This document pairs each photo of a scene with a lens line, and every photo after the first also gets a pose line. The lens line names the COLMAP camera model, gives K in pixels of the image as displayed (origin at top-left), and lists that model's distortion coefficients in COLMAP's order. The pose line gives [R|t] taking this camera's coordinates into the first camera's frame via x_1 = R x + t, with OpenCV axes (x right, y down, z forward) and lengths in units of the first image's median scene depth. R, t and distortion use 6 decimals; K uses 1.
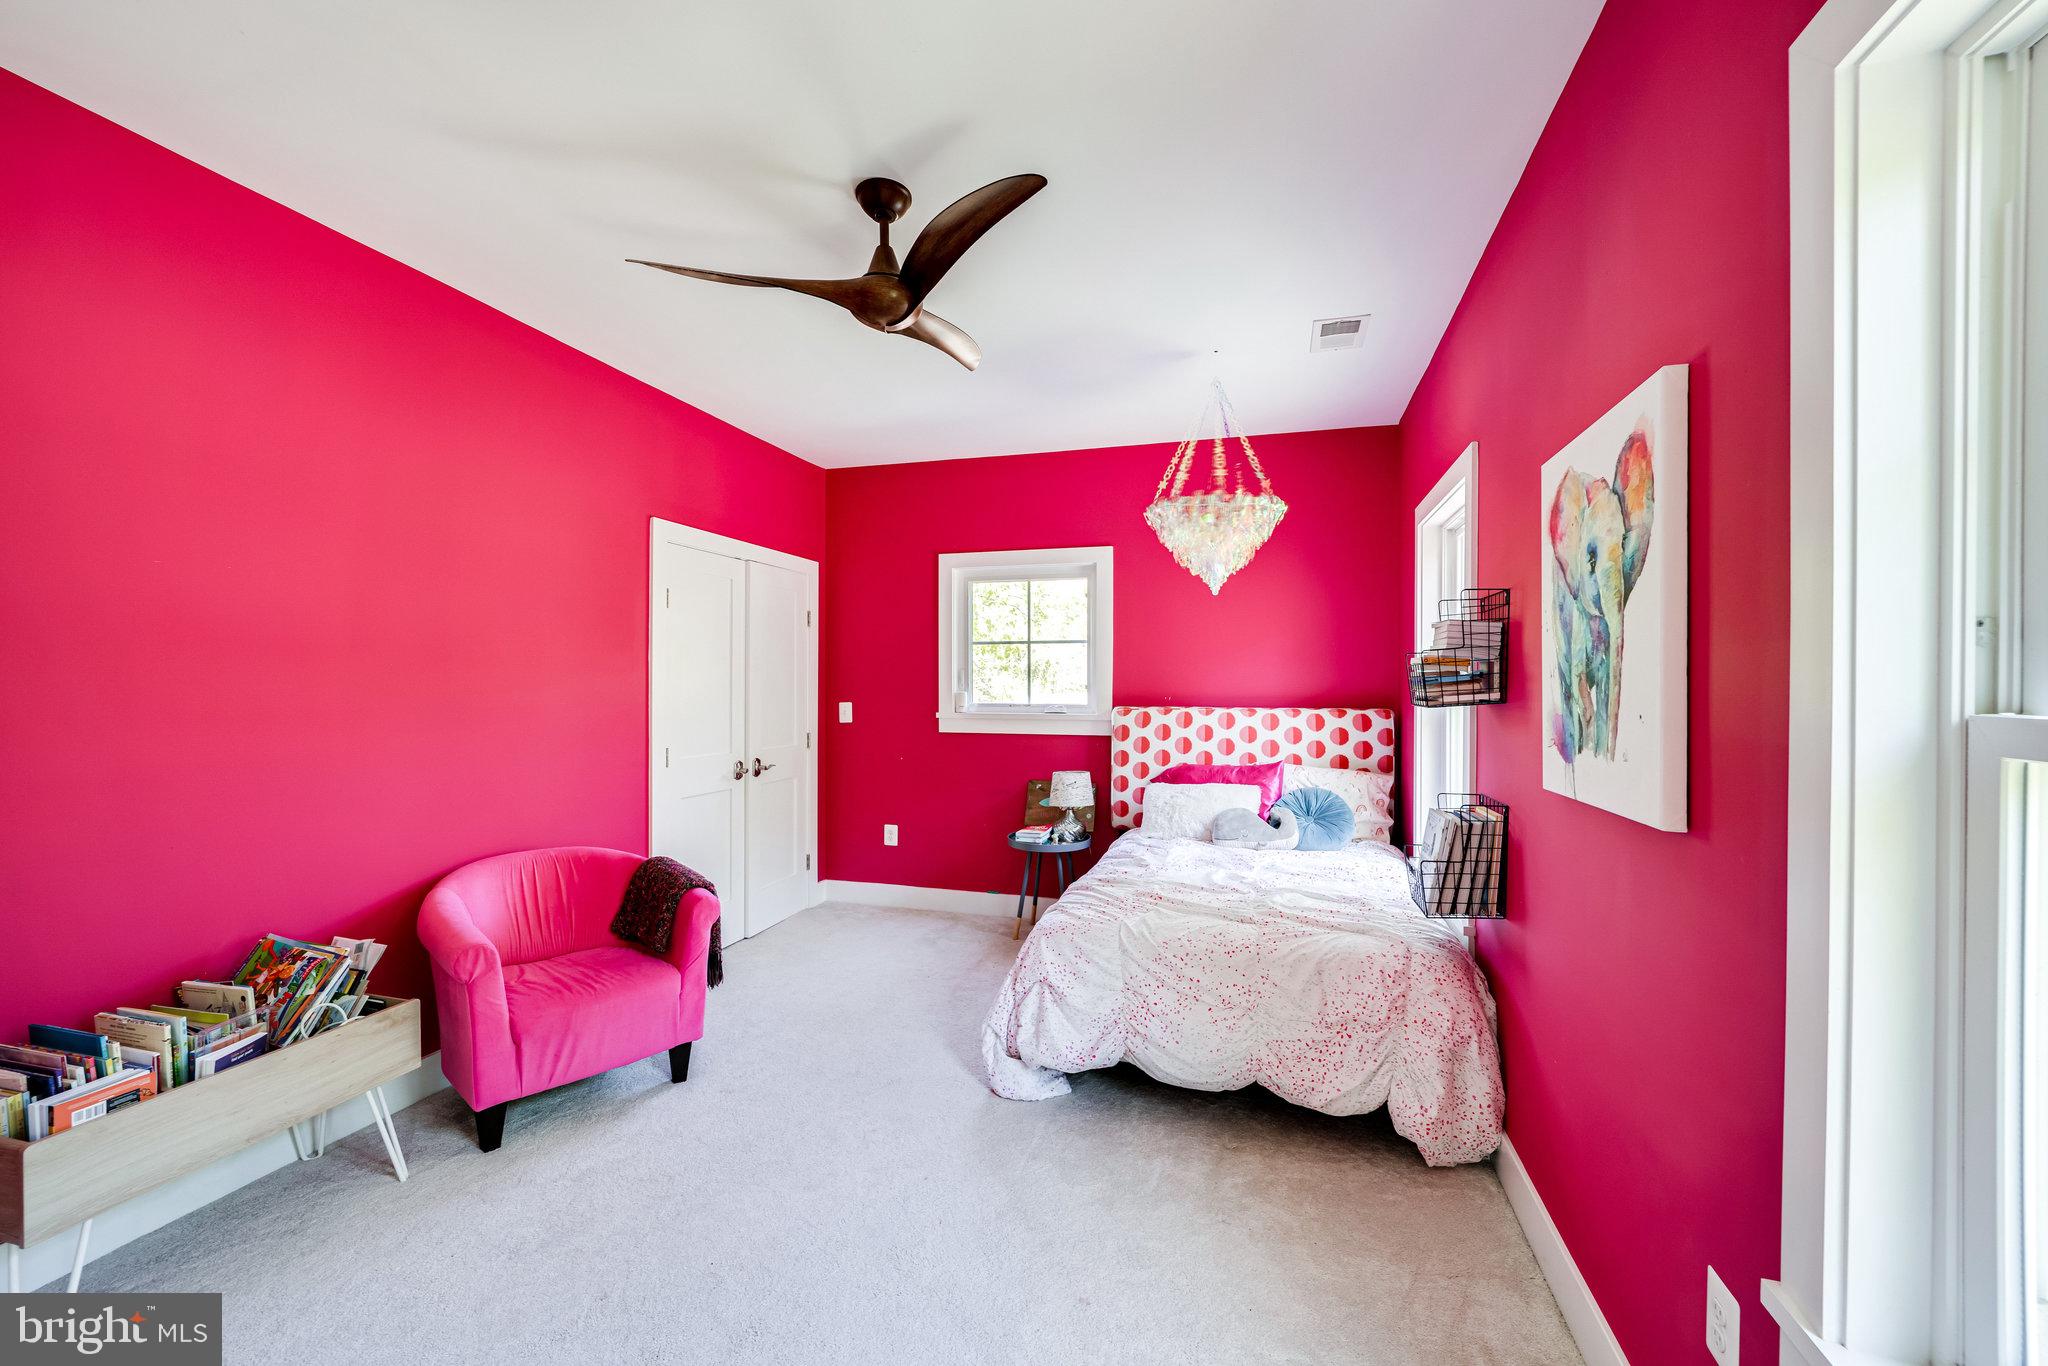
lens RADIAL K [[808.3, 0, 1024.0], [0, 808.3, 683.0], [0, 0, 1]] dist [0.002502, 0.000131]
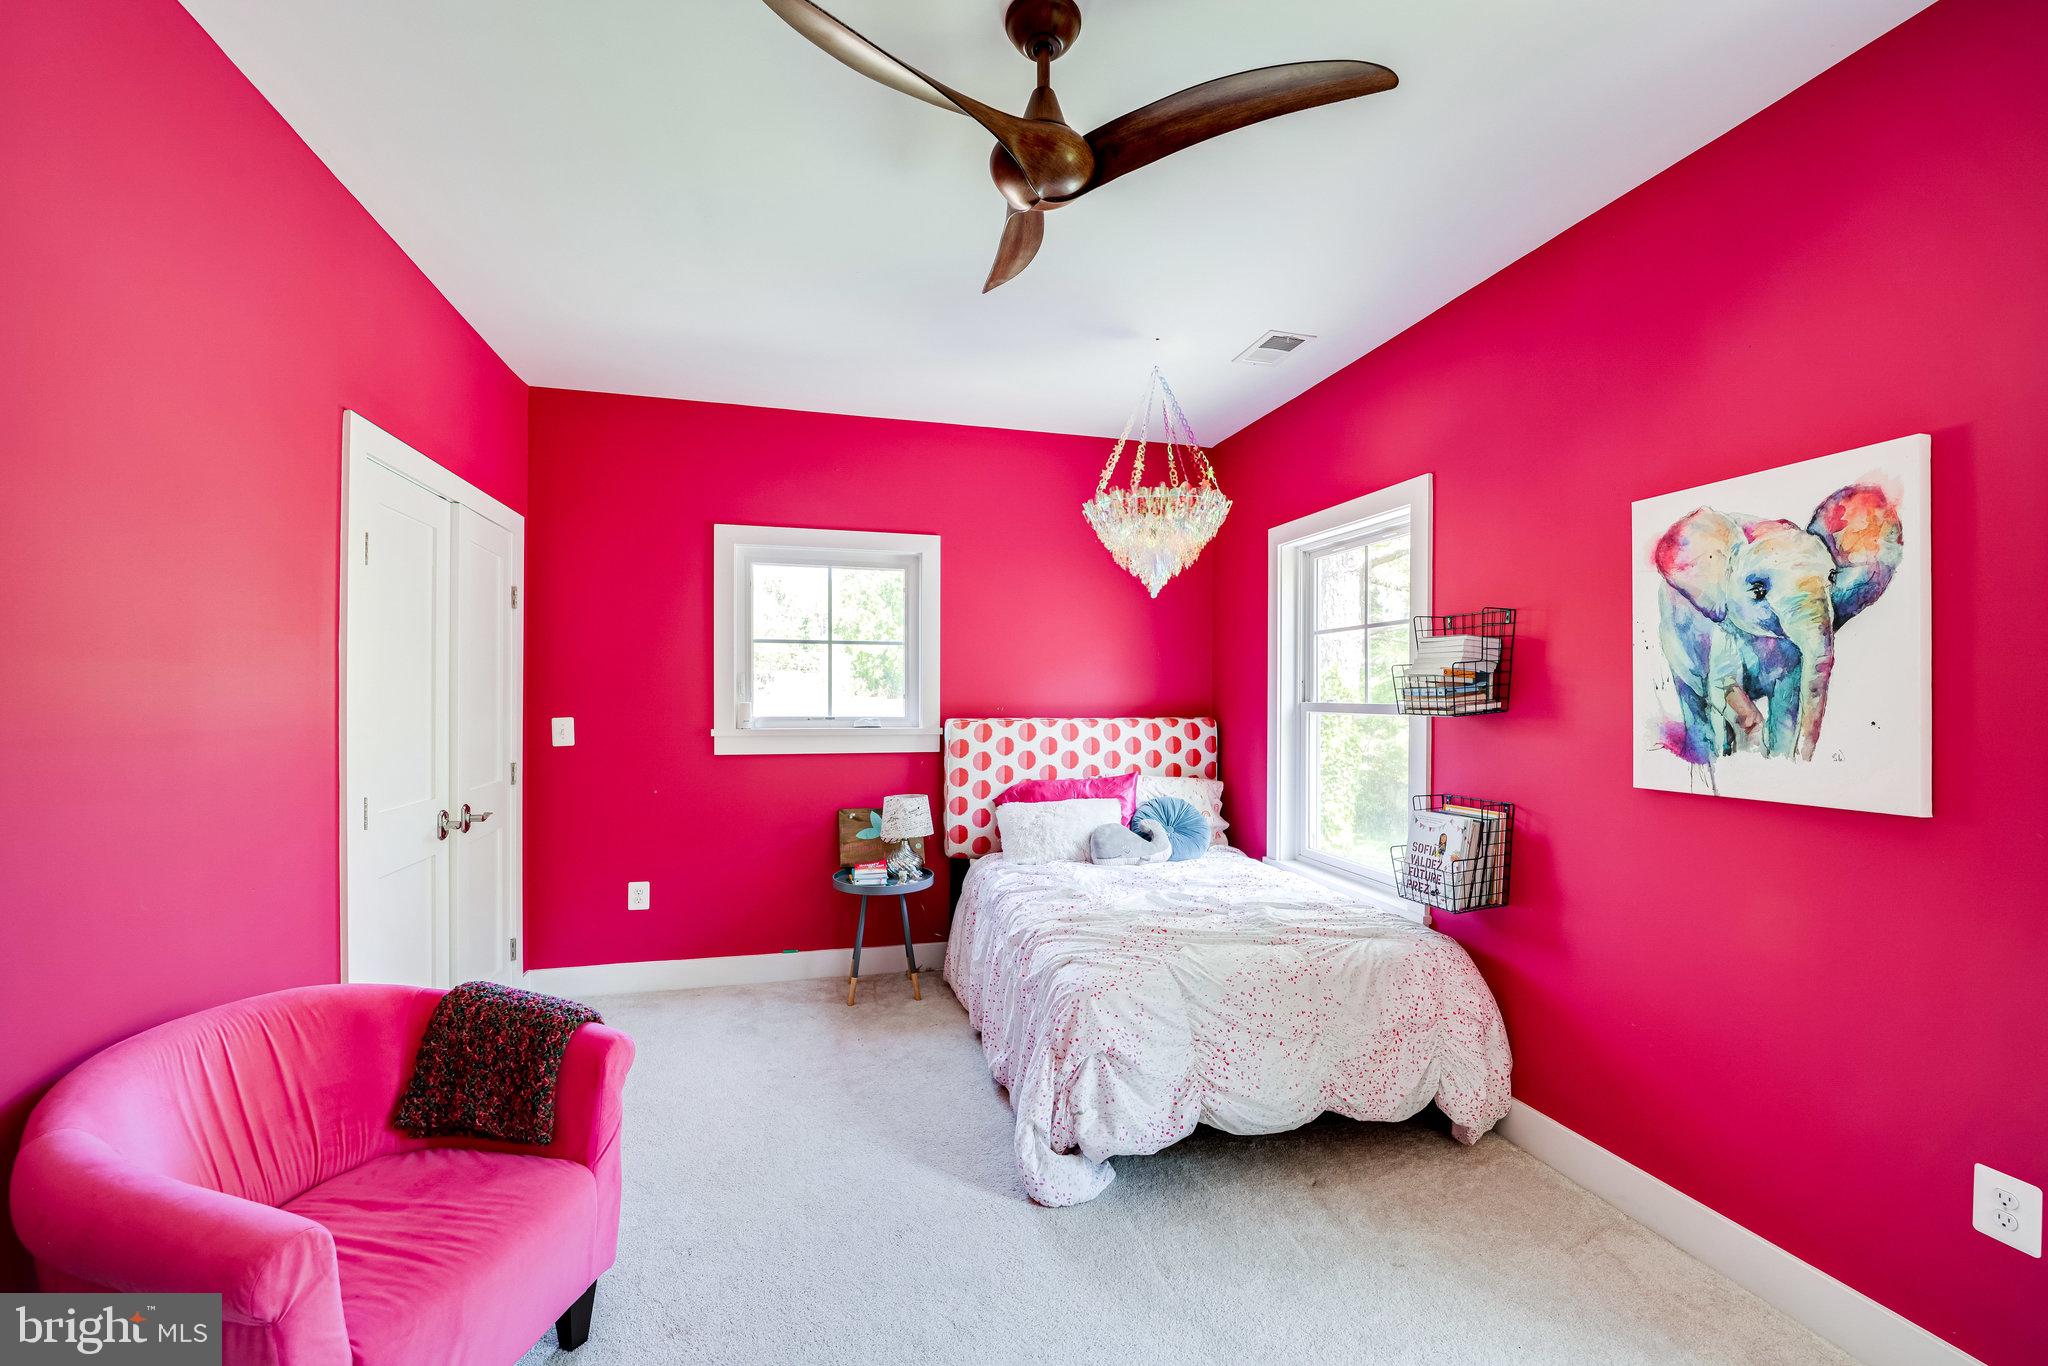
lens RADIAL K [[830.0, 0, 1027.1], [0, 830.0, 694.1], [0, 0, 1]] dist [-0.001148, -0.008199]
pose [[0.855774, 0.002107, 0.517345, -0.308703], [-0.003714, 0.999991, 0.002072, 0.000234], [-0.517336, -0.003694, 0.855774, 0.201034]]
